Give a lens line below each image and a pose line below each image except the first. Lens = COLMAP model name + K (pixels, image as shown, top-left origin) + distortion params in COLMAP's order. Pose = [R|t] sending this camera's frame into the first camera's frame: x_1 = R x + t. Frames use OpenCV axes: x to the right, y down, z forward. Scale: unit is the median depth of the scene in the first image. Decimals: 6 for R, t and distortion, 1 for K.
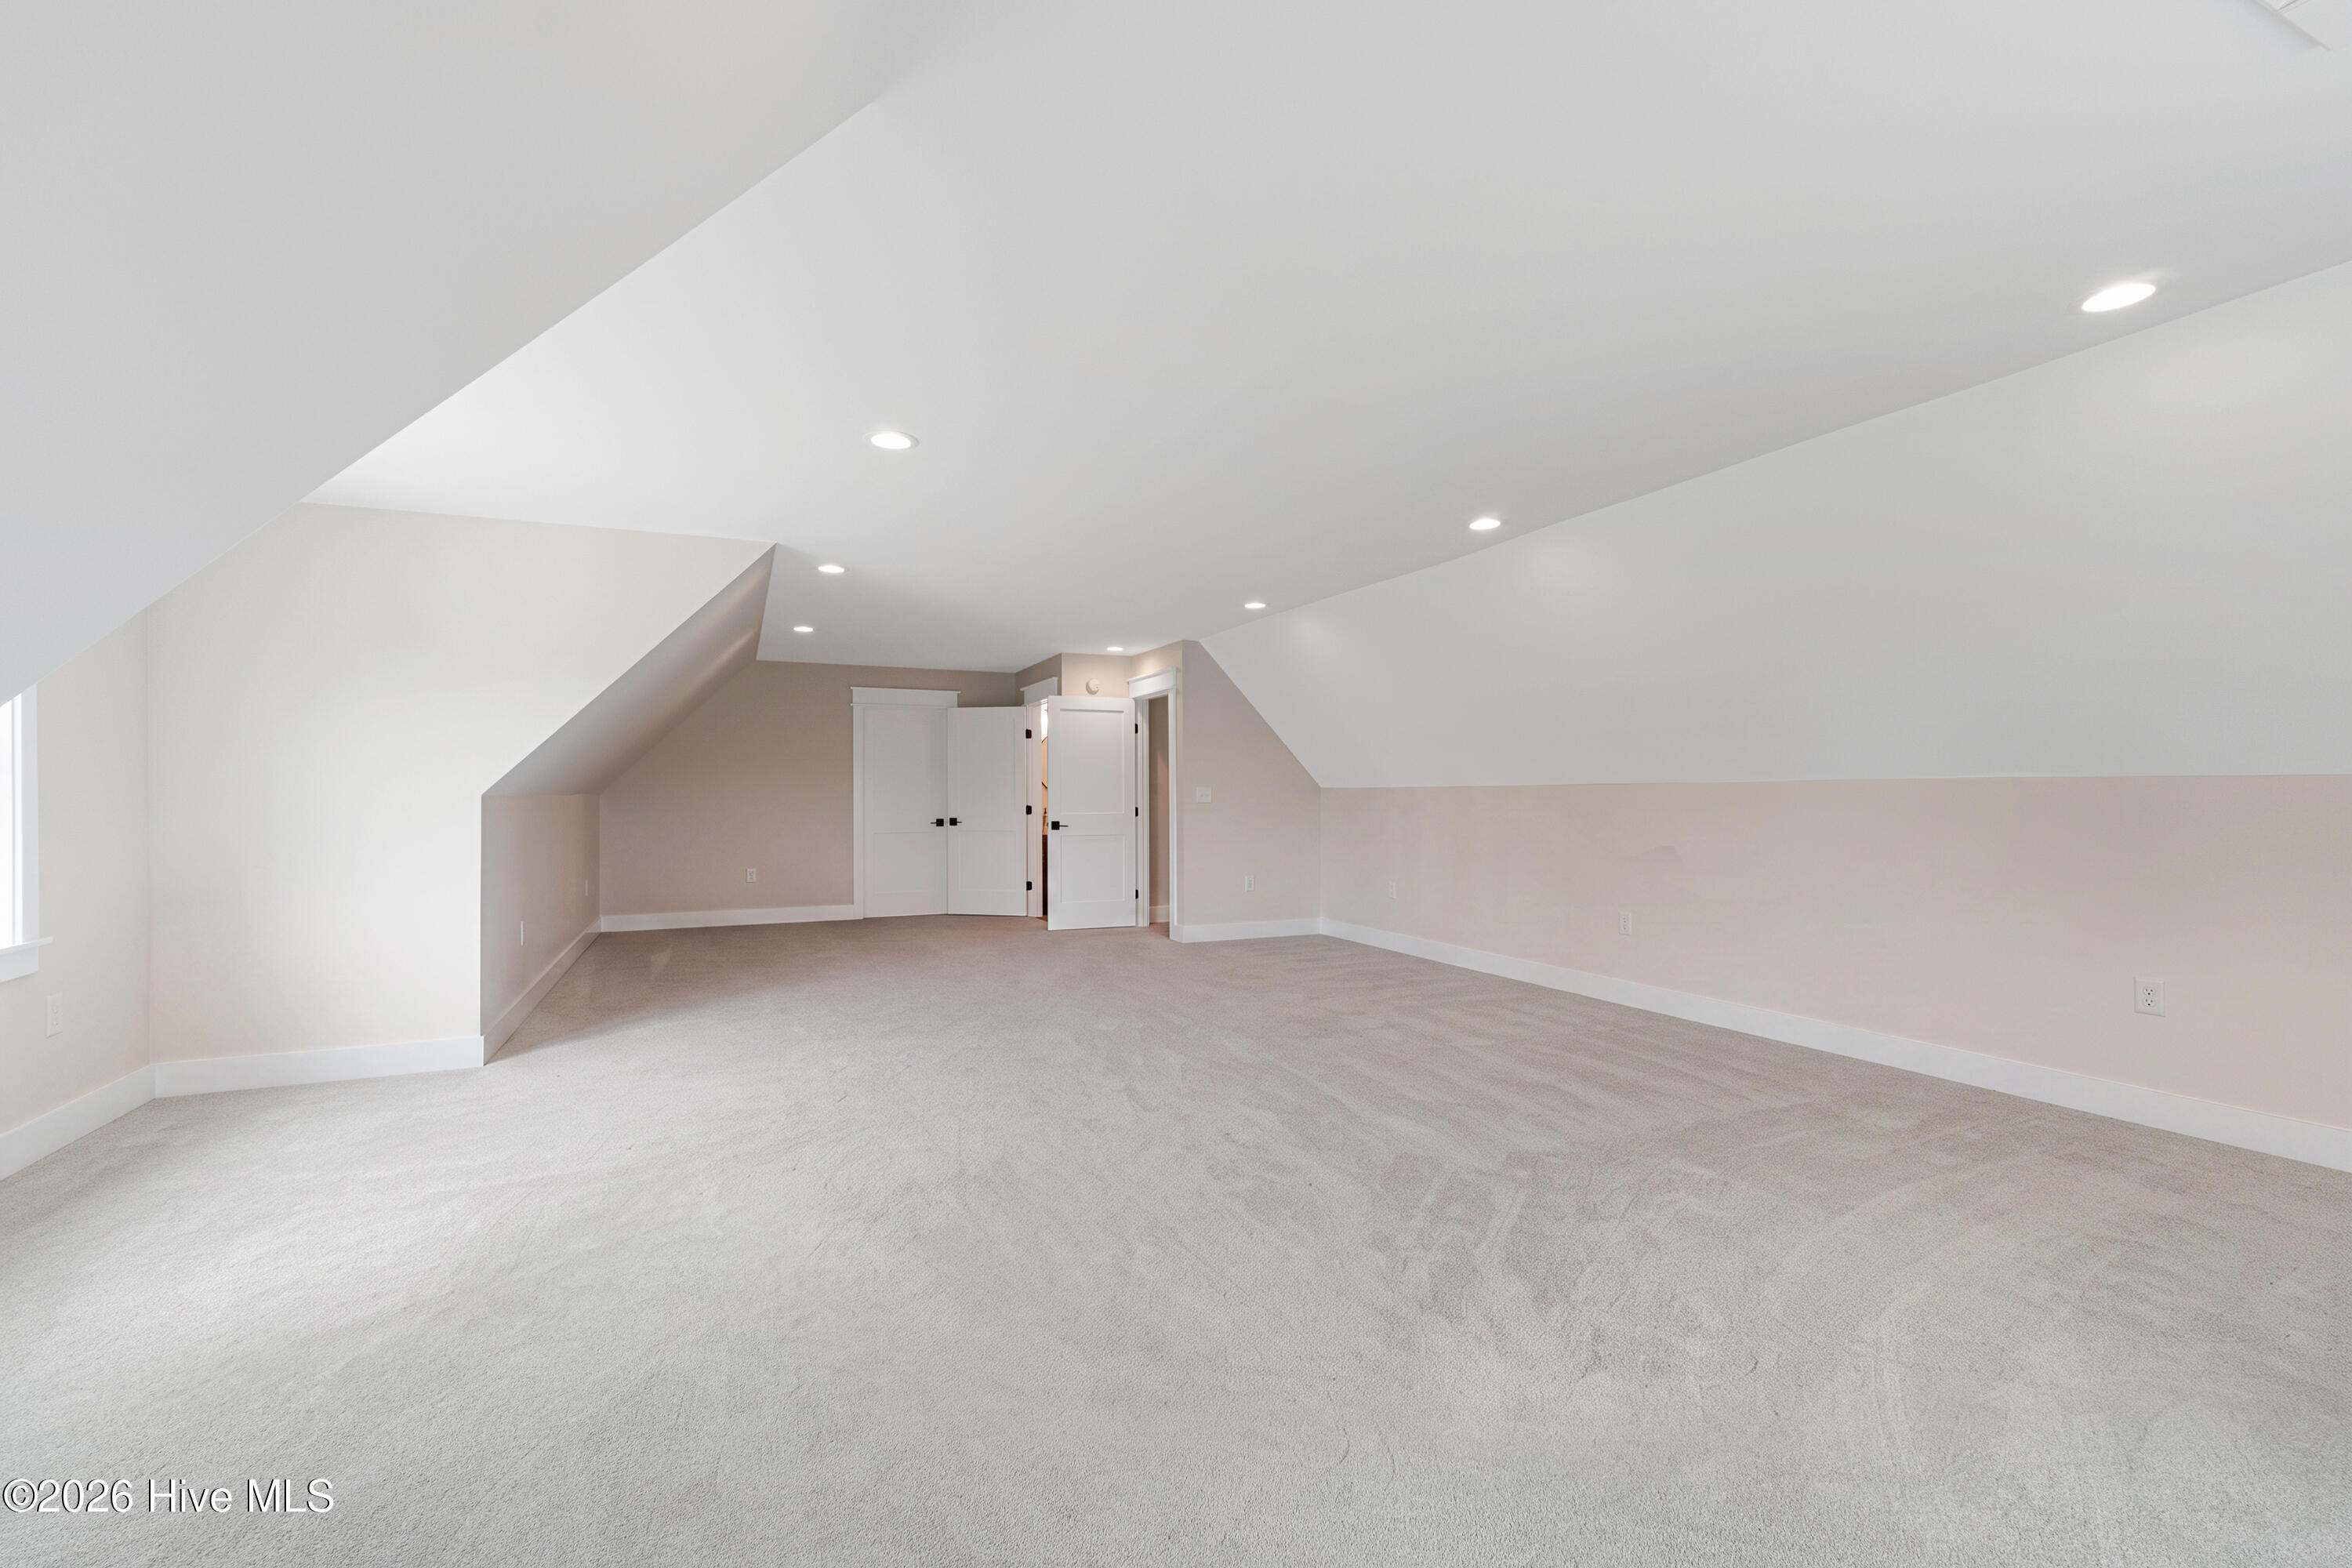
lens RADIAL K [[989.7, 0, 1171.2], [0, 989.7, 787.8], [0, 0, 1]] dist [0.000610, 0.000008]
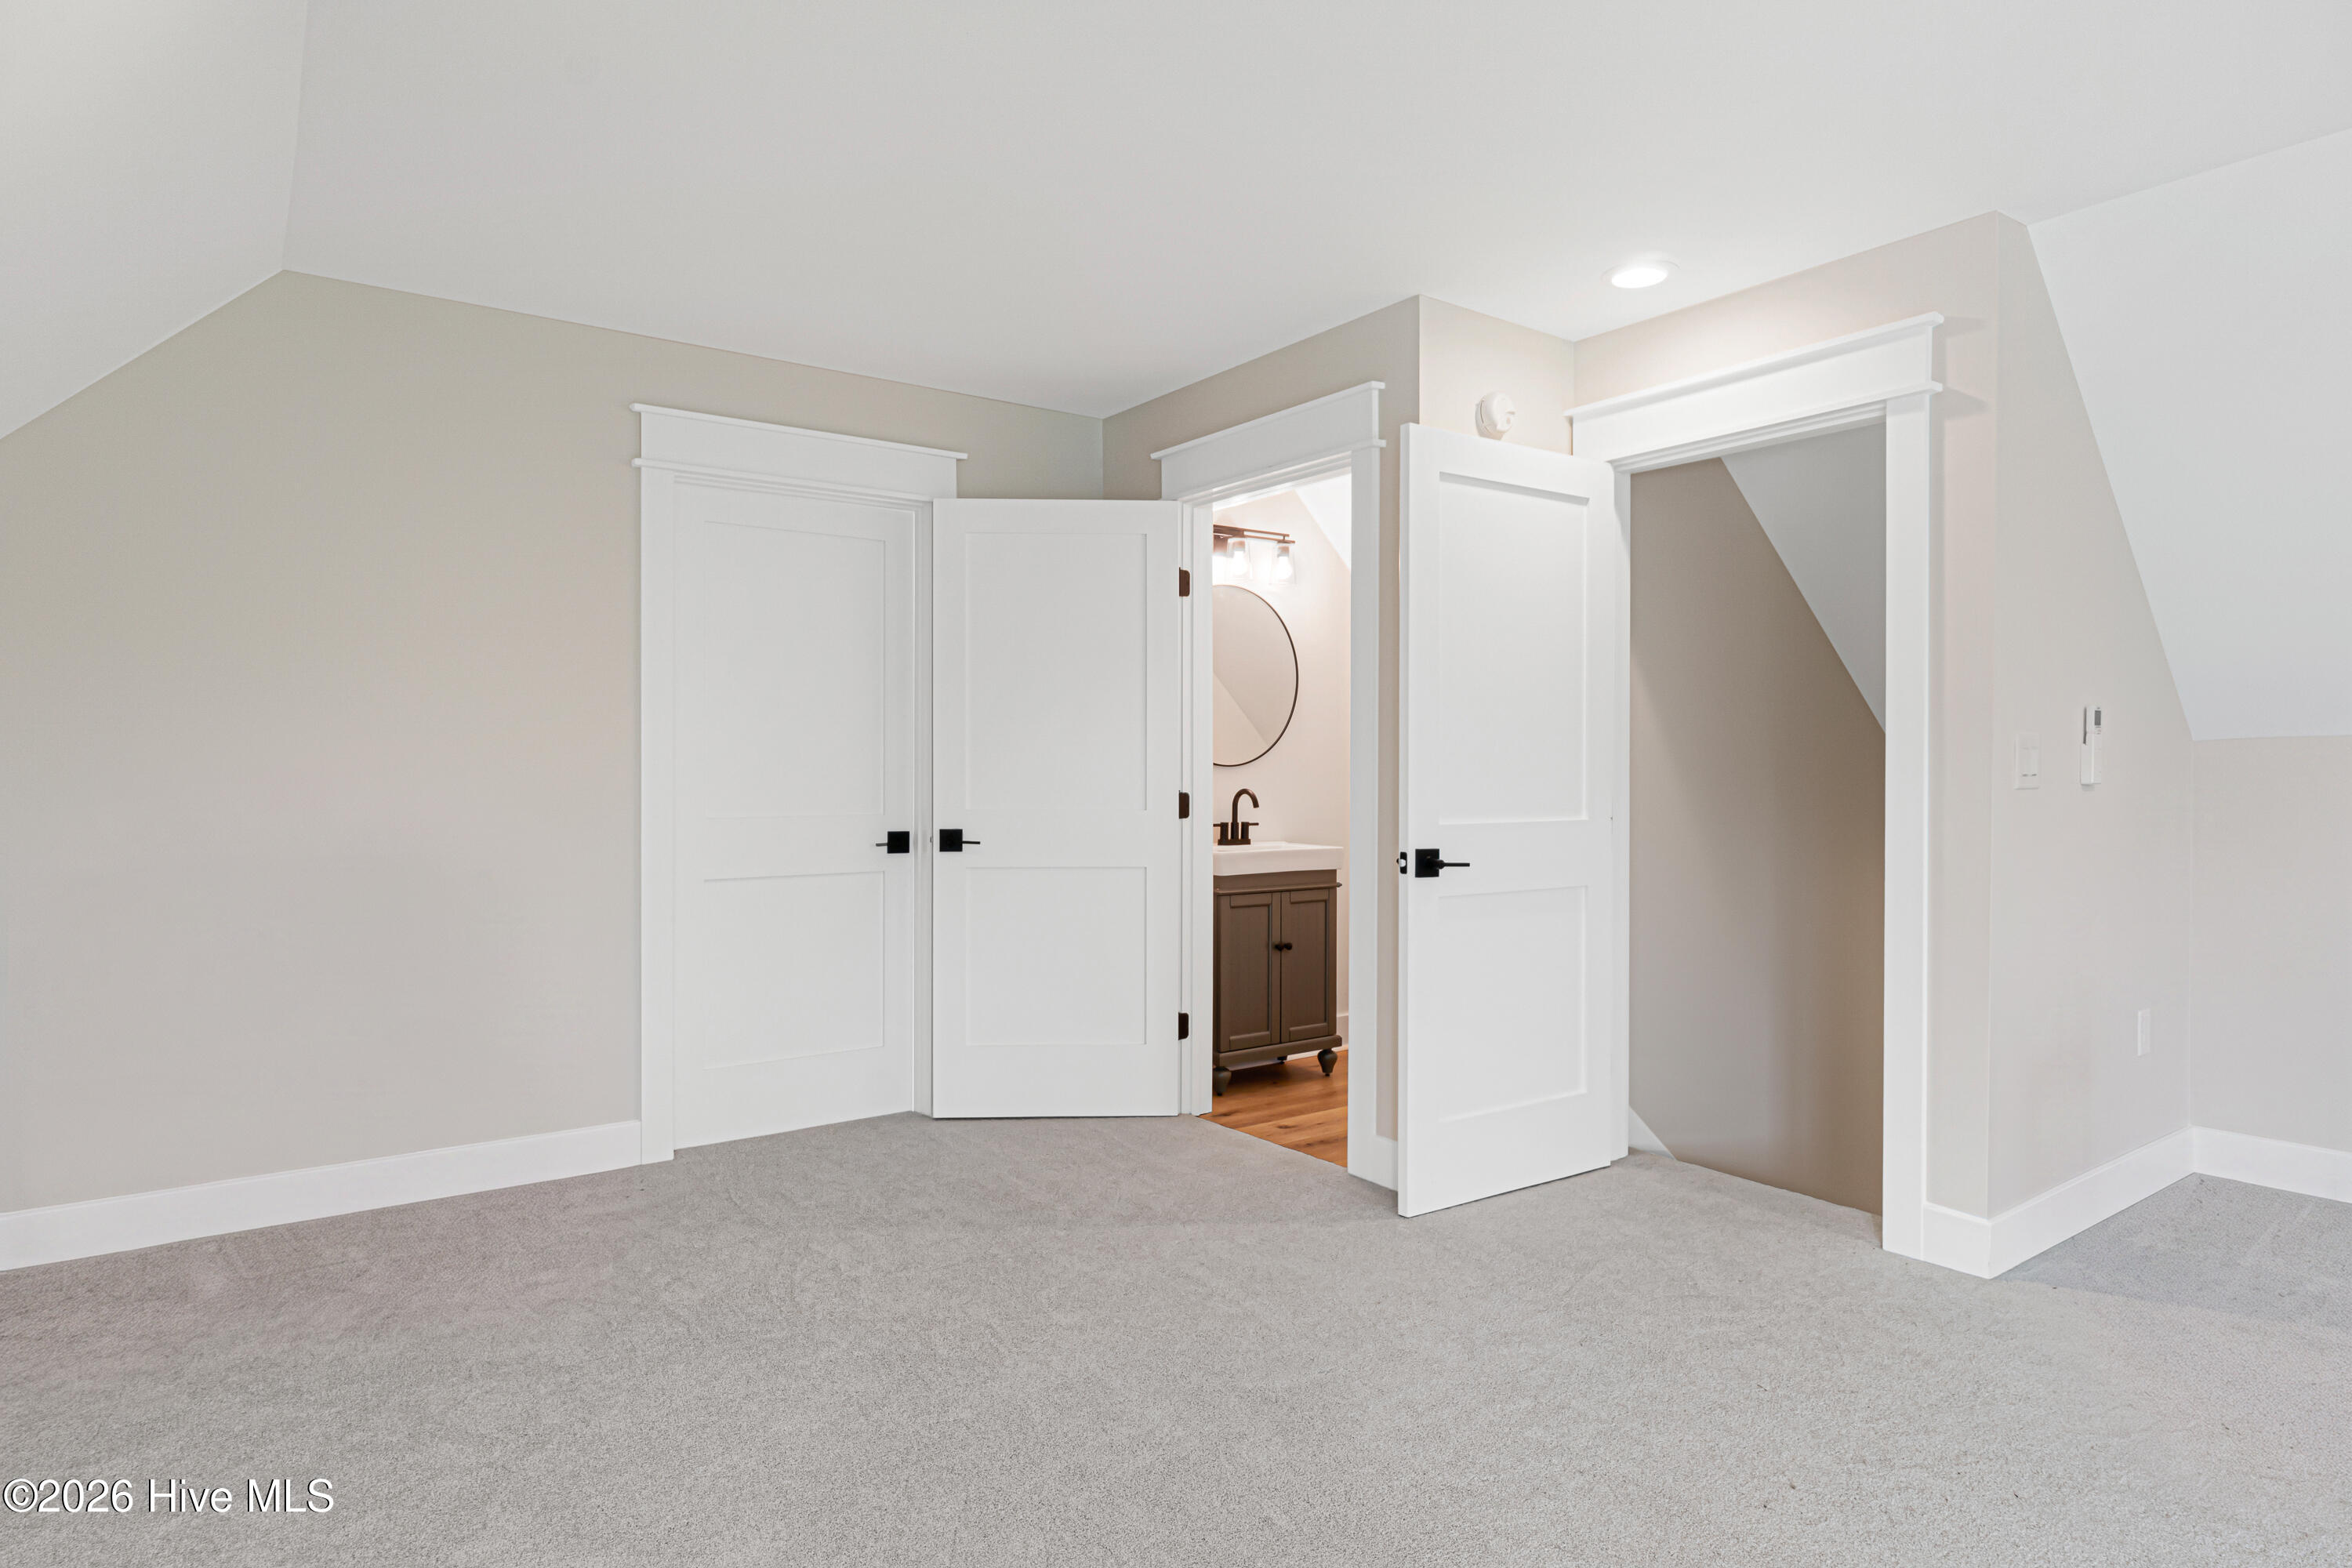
lens RADIAL K [[1302.5, 0, 1179.5], [0, 1302.5, 776.8], [0, 0, 1]] dist [0.001037, 0.000133]
pose [[0.976241, -0.000595, 0.216686, -0.242554], [-0.003468, 0.999825, 0.018371, 0.004267], [-0.216659, -0.018686, 0.976068, 0.560326]]
